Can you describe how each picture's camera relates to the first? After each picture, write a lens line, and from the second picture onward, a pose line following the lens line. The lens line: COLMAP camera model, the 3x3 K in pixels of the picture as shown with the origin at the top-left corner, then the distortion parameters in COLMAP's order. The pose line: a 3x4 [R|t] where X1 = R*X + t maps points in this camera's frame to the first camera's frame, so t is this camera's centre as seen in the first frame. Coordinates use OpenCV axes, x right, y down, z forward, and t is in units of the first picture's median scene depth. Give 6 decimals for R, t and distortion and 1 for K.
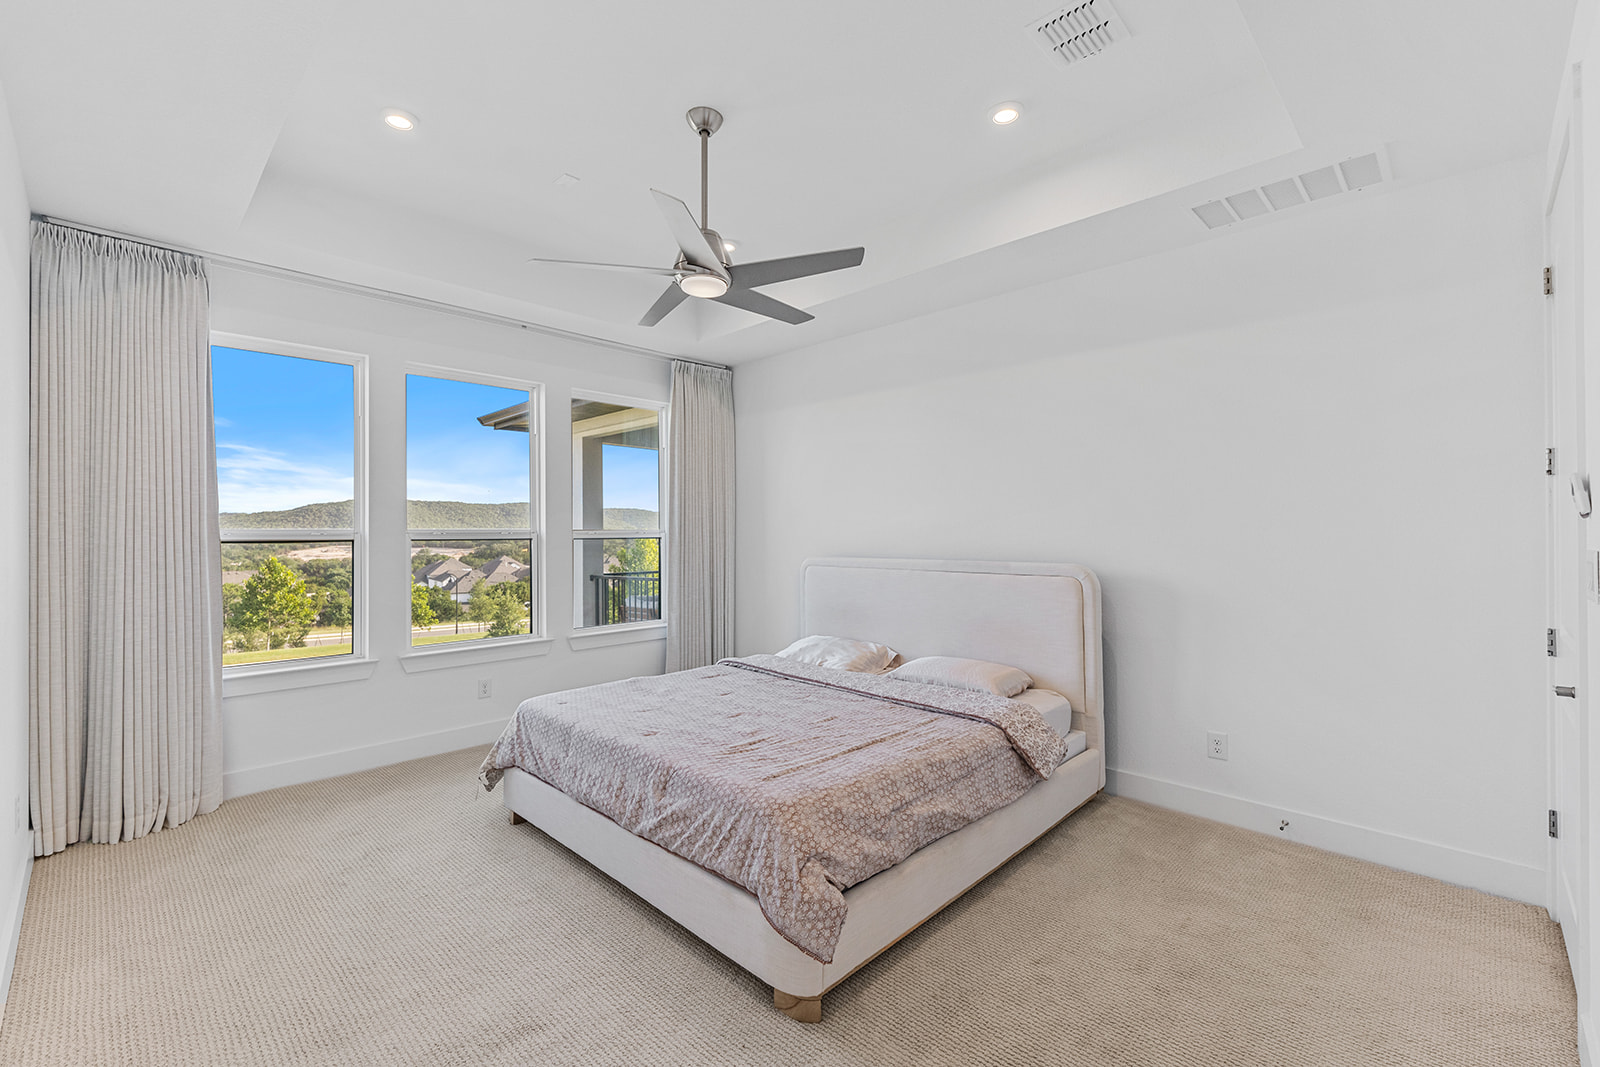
lens RADIAL K [[682.5, 0, 800.0], [0, 682.5, 533.5], [0, 0, 1]] dist [0.002105, 0.000178]
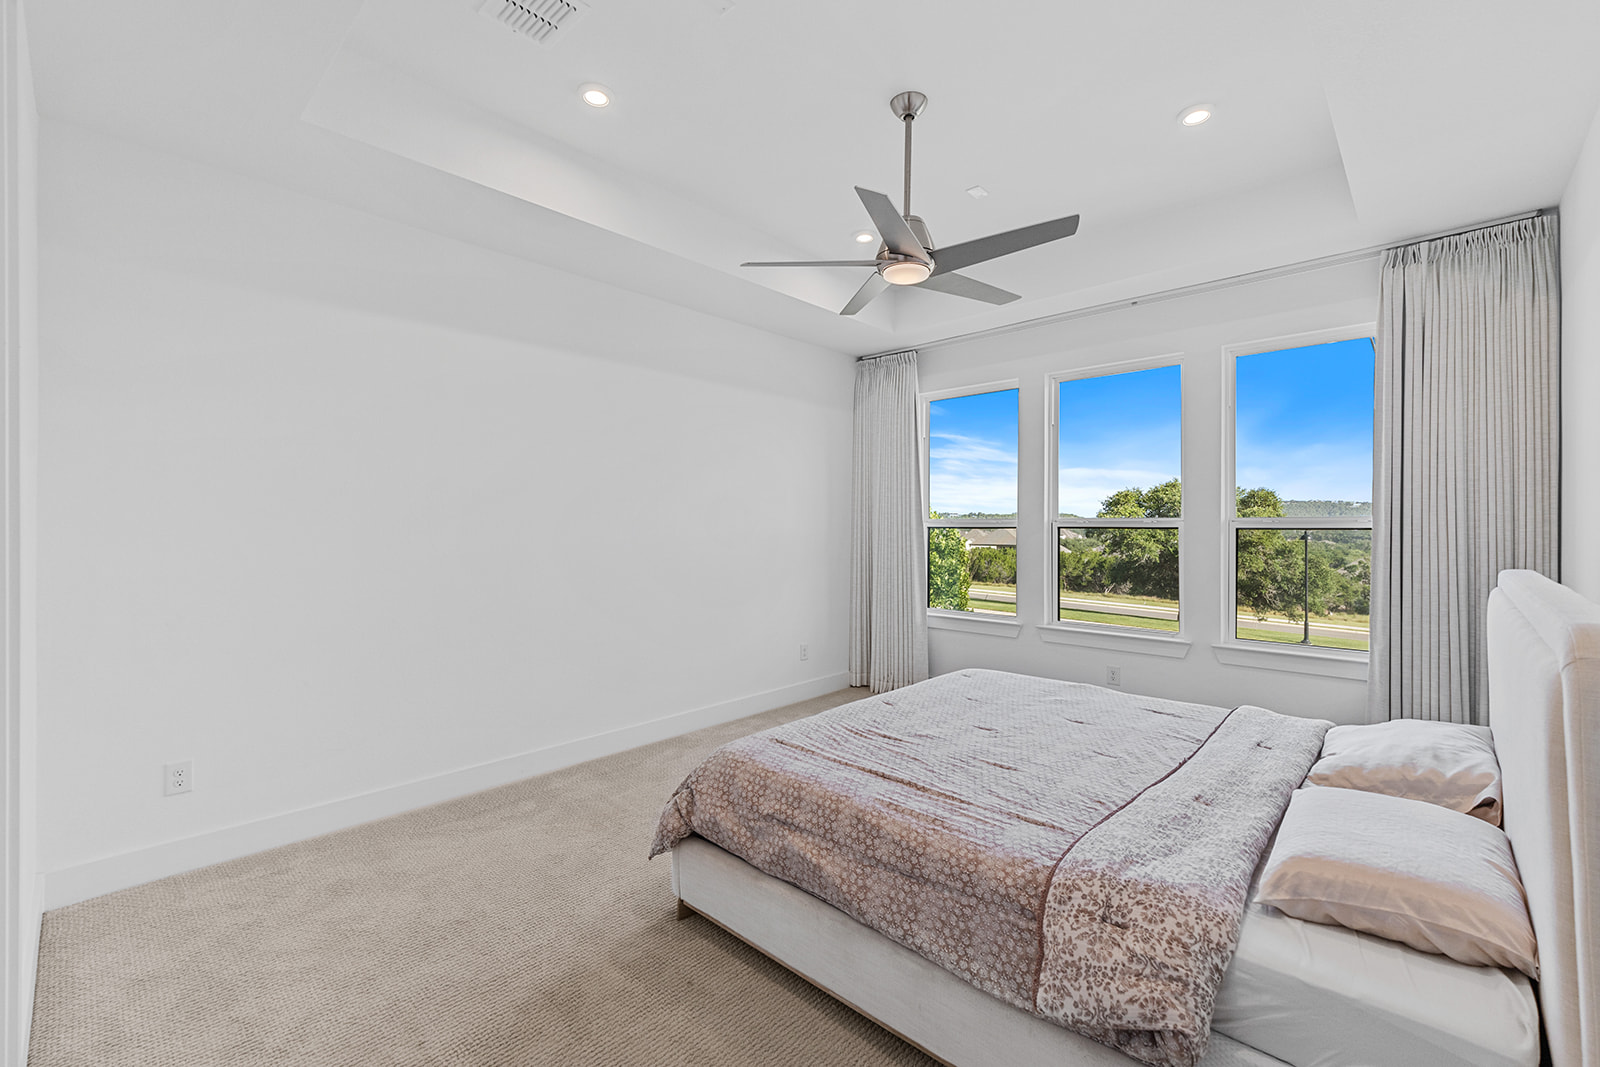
lens RADIAL K [[682.5, 0, 800.0], [0, 682.5, 533.5], [0, 0, 1]] dist [0.002105, 0.000178]
pose [[0.008677, 0.013810, -0.999867, 0.866028], [0.000363, 0.999905, 0.013814, 0.002846], [0.999962, -0.000483, 0.008671, 0.834179]]
